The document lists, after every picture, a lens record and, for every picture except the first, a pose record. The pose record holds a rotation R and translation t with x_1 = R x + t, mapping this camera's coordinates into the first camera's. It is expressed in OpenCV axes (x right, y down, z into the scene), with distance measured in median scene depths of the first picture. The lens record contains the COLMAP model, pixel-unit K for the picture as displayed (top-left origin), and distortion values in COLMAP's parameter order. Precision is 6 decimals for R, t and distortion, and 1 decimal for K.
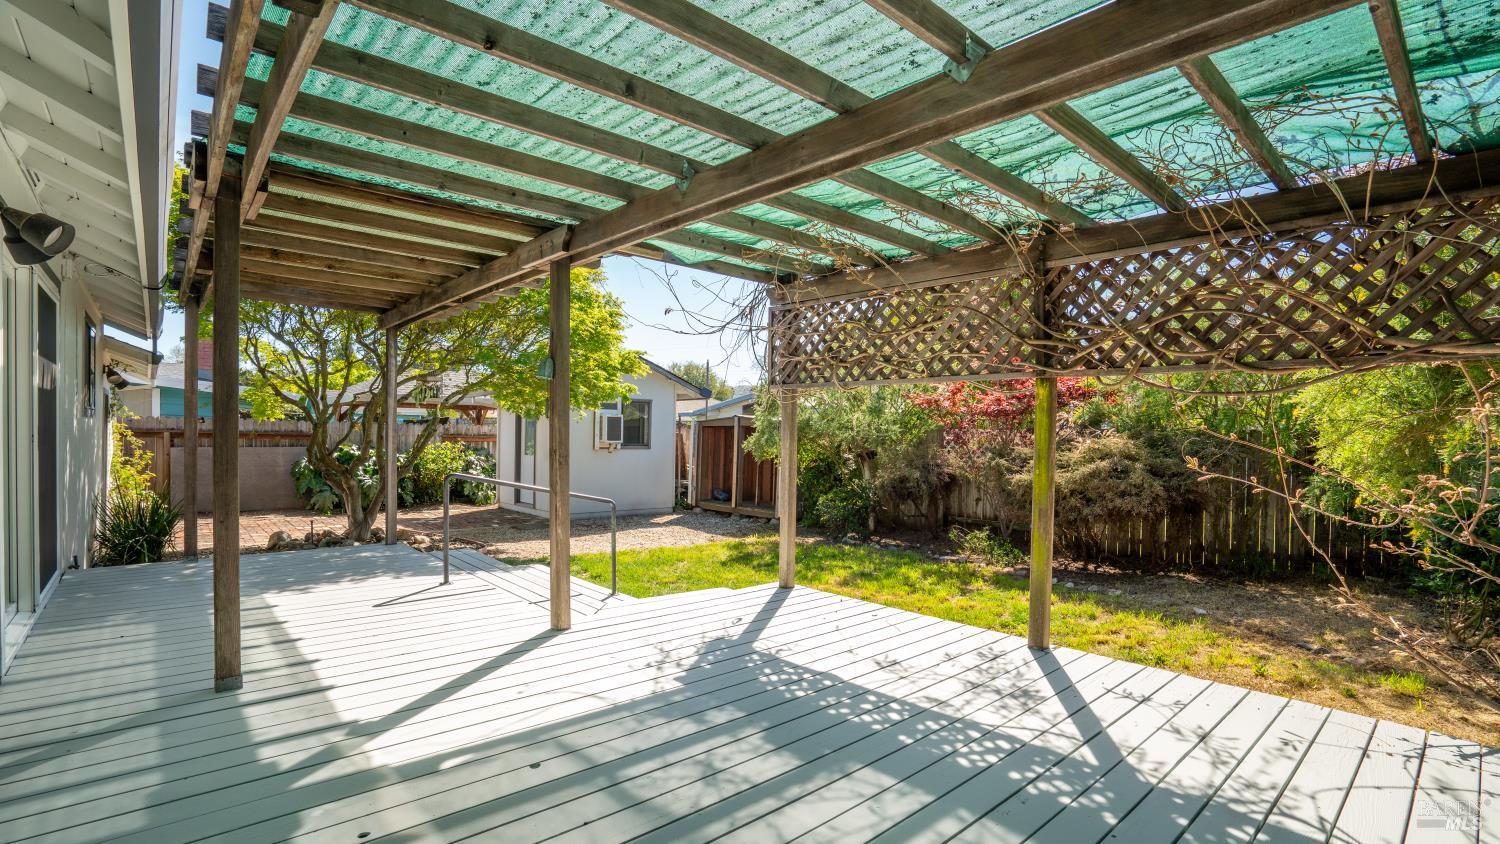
lens RADIAL K [[692.9, 0, 759.3], [0, 692.9, 421.2], [0, 0, 1]] dist [-0.050634, 0.018945]
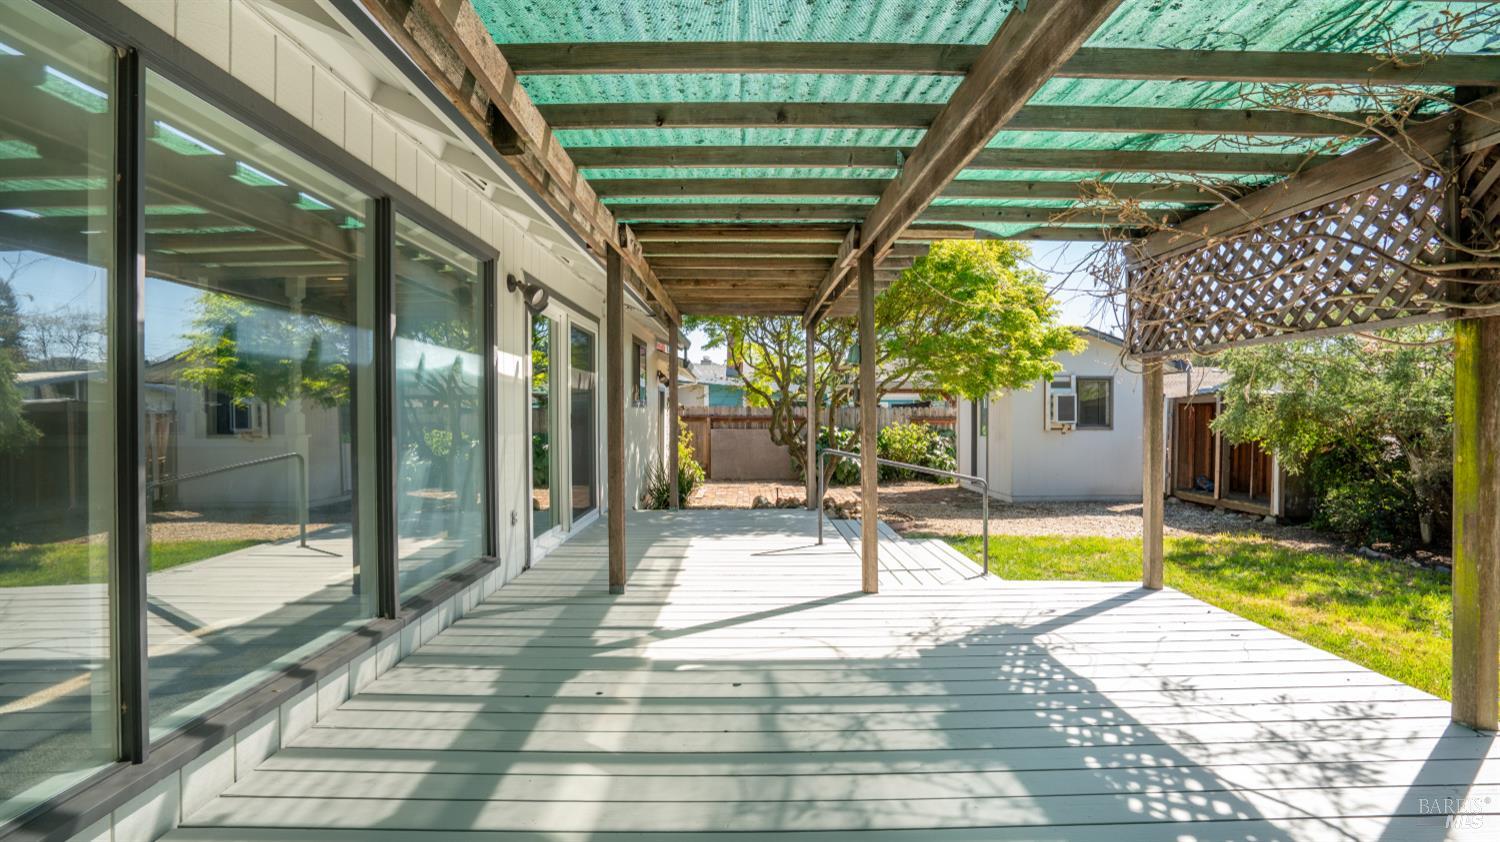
lens RADIAL K [[692.9, 0, 757.6], [0, 692.9, 389.3], [0, 0, 1]] dist [-0.050634, 0.018945]
pose [[0.756872, -0.037420, -0.652490, 0.333518], [0.024088, 0.999278, -0.029367, 0.008594], [0.653119, 0.006510, 0.757228, 0.057110]]
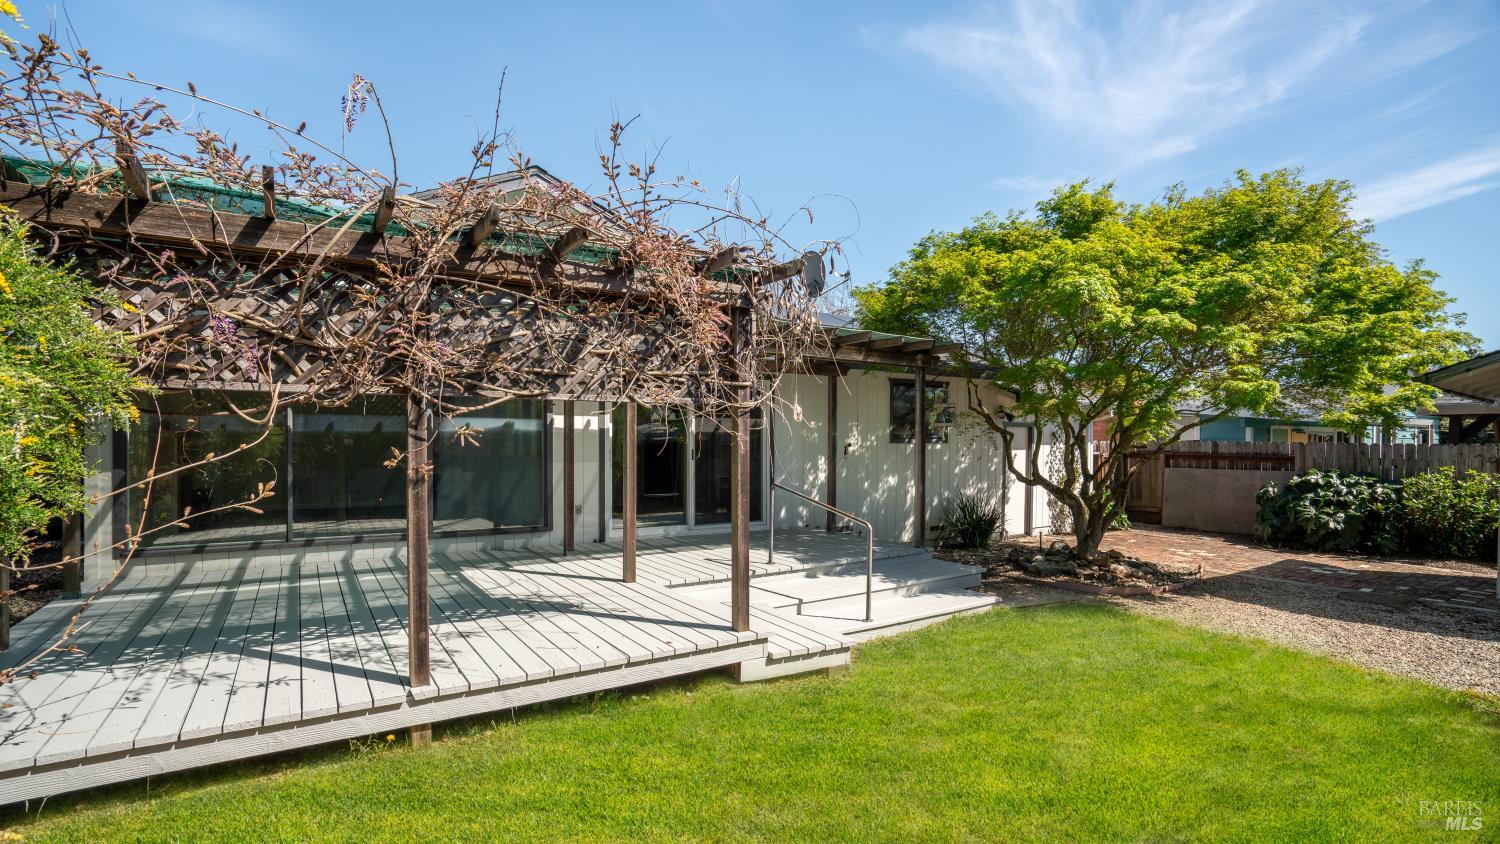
lens RADIAL K [[692.9, 0, 761.4], [0, 692.9, 424.2], [0, 0, 1]] dist [-0.050634, 0.018945]
pose [[-0.152489, -0.043477, -0.987348, 1.325863], [0.015615, 0.998801, -0.046393, 0.027070], [0.988182, -0.022492, -0.151627, 1.679096]]
